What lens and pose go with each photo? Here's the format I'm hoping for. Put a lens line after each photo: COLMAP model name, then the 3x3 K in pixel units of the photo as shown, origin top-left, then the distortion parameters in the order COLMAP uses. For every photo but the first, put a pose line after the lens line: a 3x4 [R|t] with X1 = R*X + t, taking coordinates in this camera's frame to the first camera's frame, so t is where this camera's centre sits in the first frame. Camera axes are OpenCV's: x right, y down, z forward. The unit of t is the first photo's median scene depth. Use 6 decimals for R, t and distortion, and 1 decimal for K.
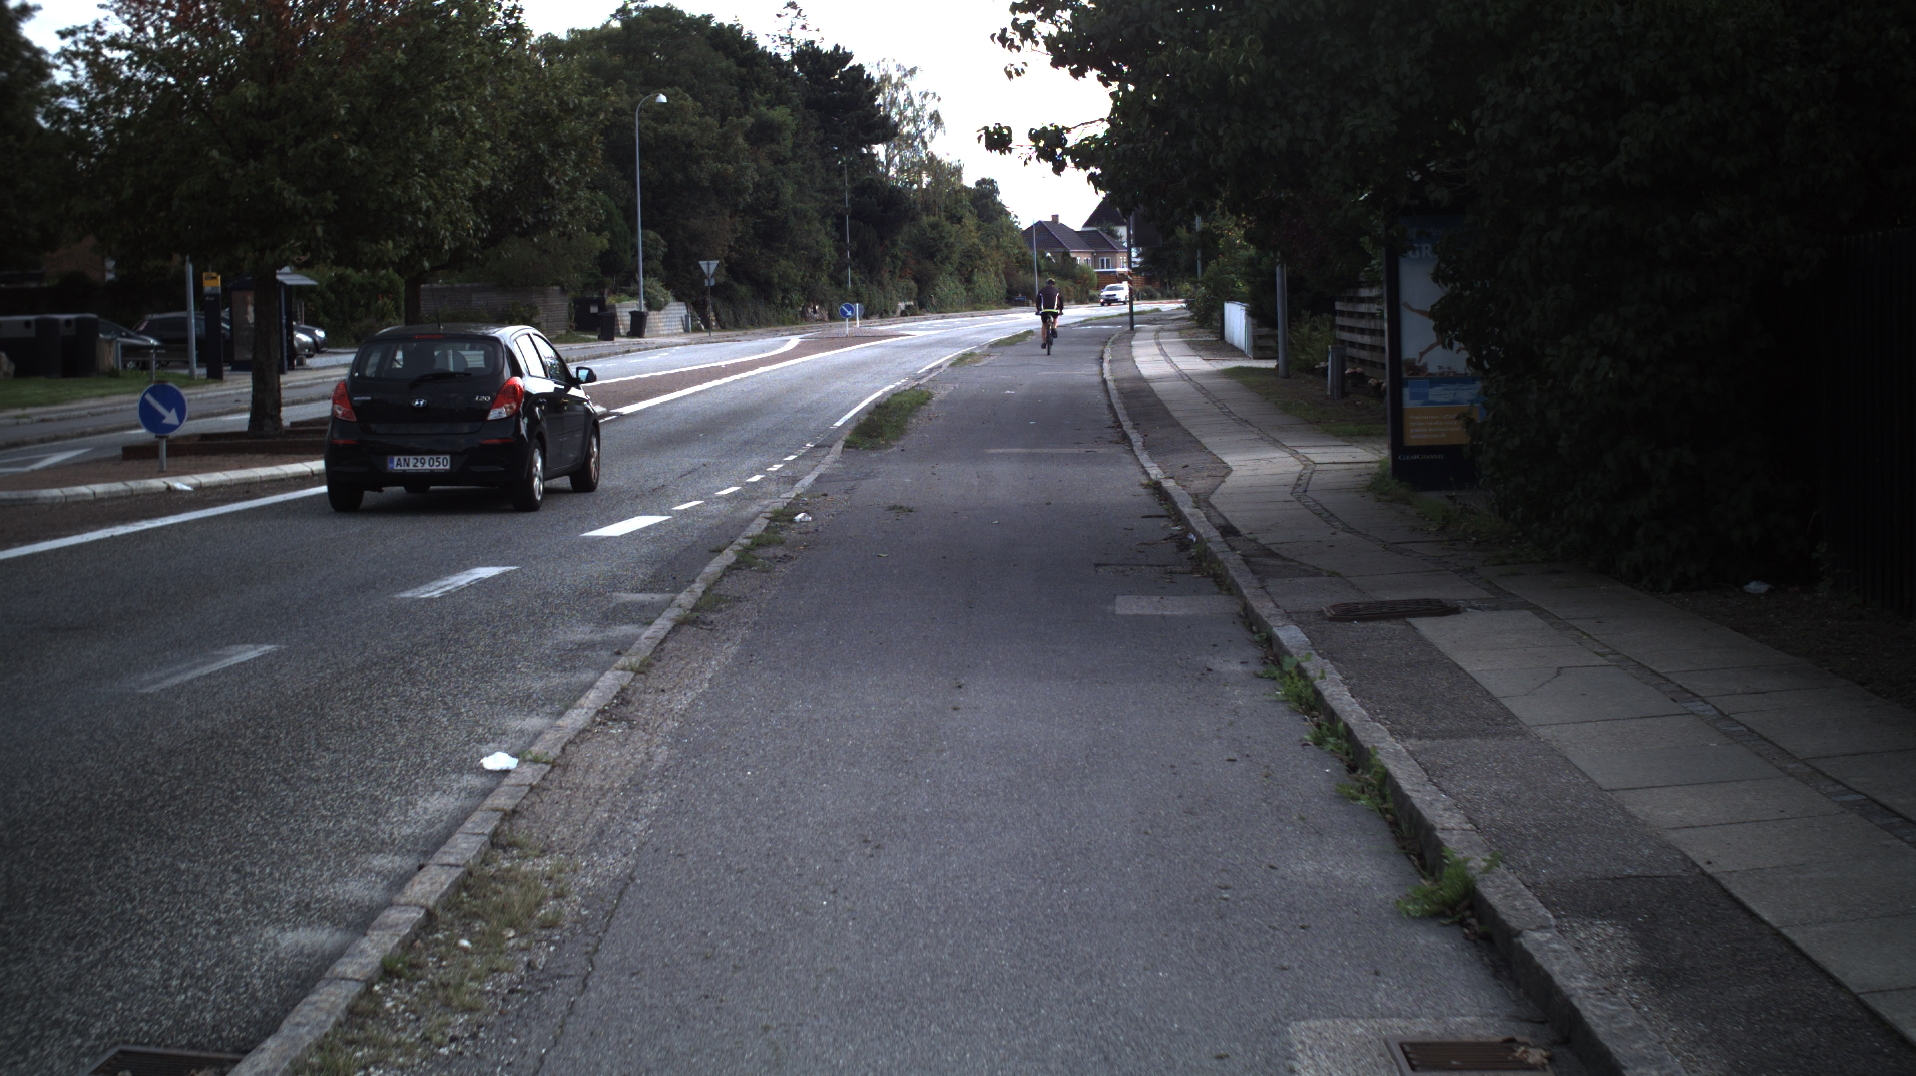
lens RADIAL K [[4051.1, 0, 957.3], [0, 4051.1, 533.3], [0, 0, 1]] dist [-0.377395, 0.000000]
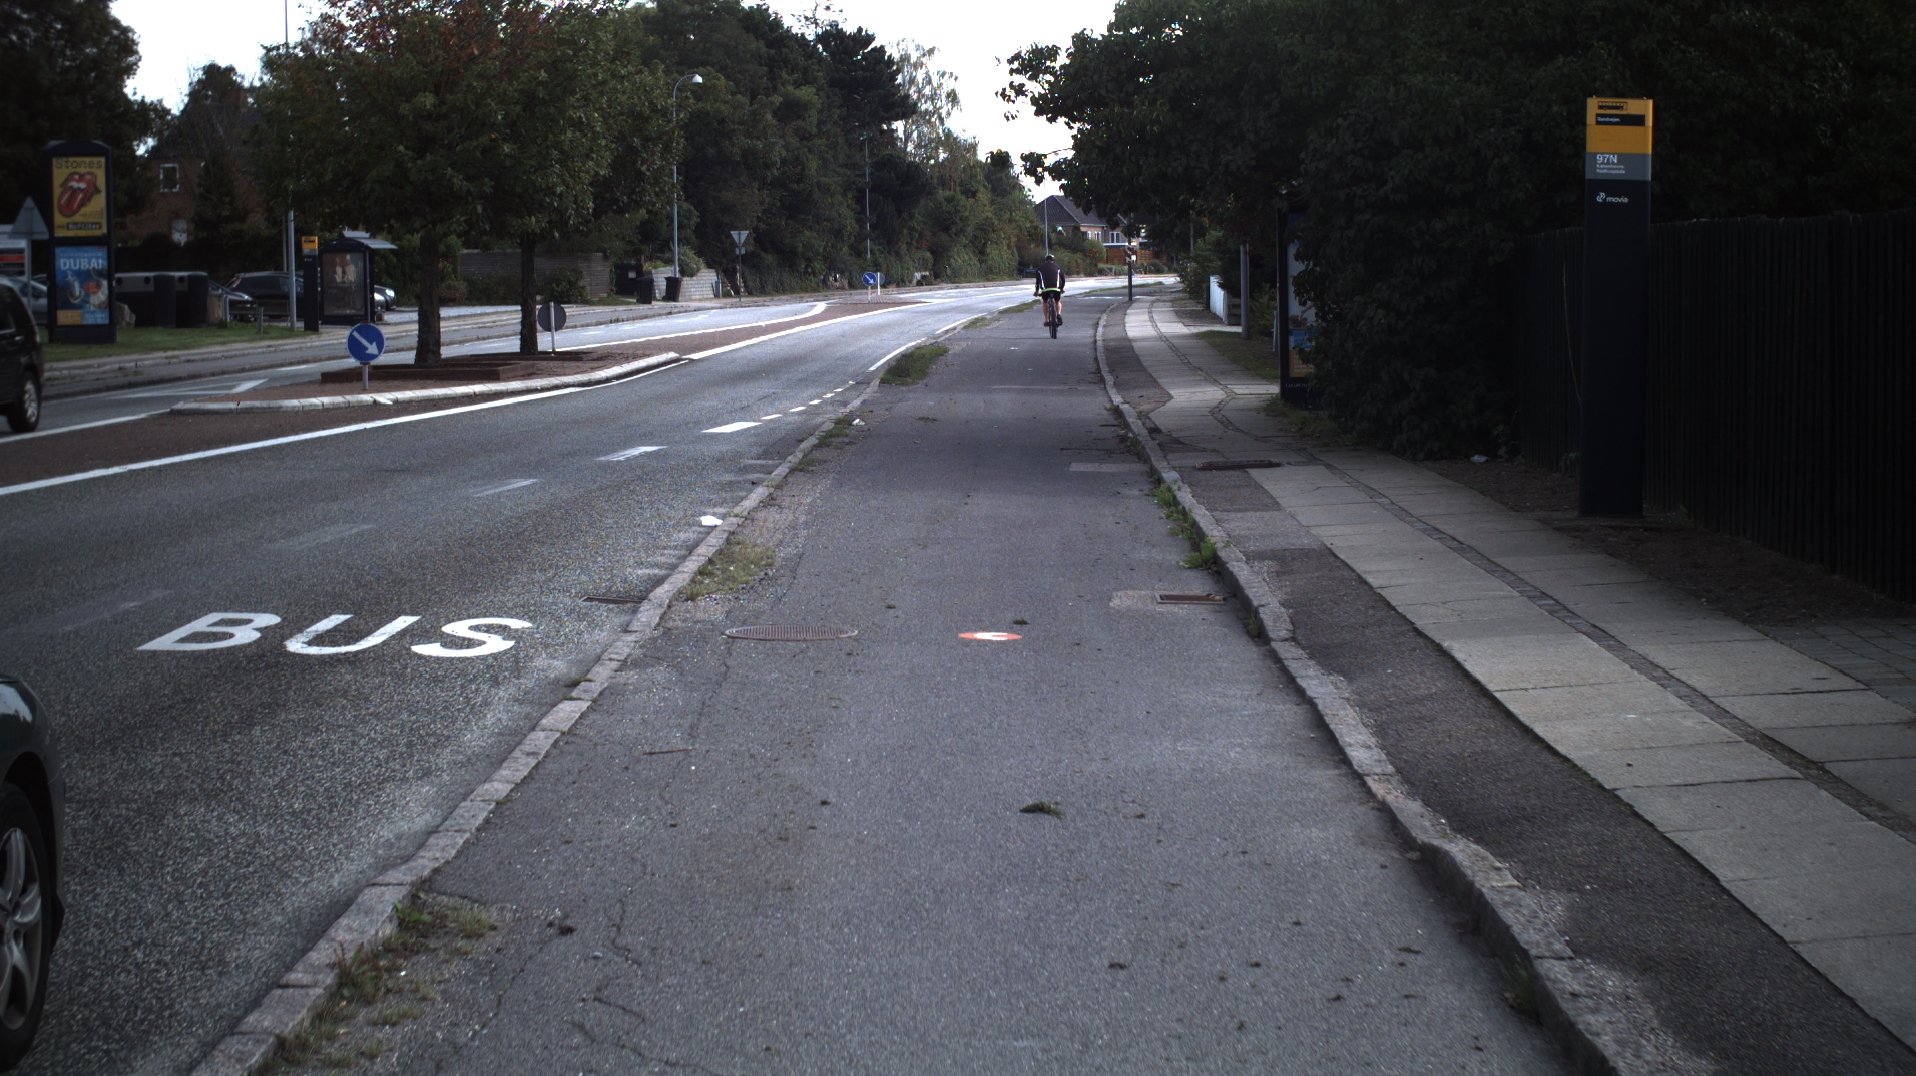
lens RADIAL K [[4049.8, 0, 959.1], [0, 4049.8, 546.6], [0, 0, 1]] dist [-0.392232, 0.000000]
pose [[0.999891, 0.014624, -0.001918, 0.000115], [-0.014603, 0.999839, 0.010429, 0.017766], [0.002070, -0.010400, 0.999944, -0.296836]]
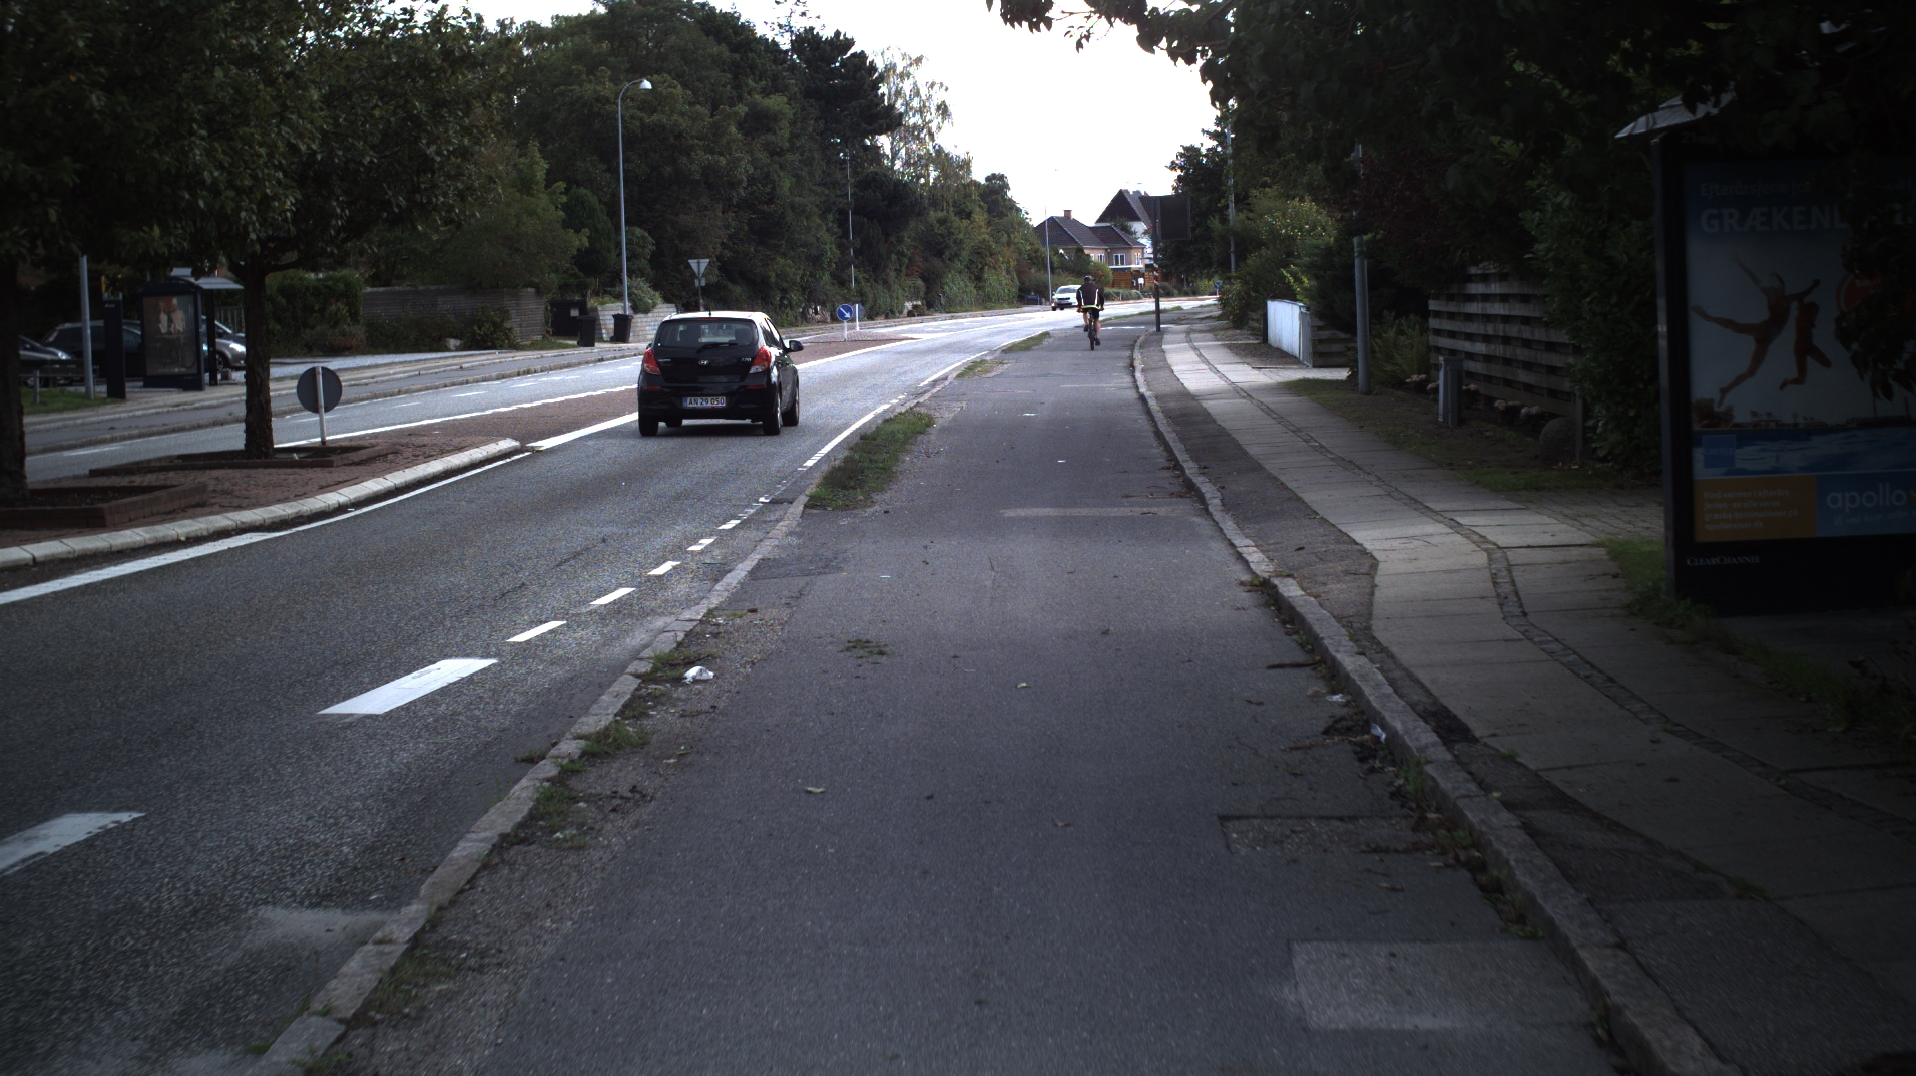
lens RADIAL K [[4051.1, 0, 951.8], [0, 4051.1, 540.7], [0, 0, 1]] dist [-0.377395, 0.000000]
pose [[0.999962, -0.007515, -0.004426, 0.001407], [0.007525, 0.999969, 0.002207, -0.018096], [0.004409, -0.002240, 0.999988, 0.298696]]
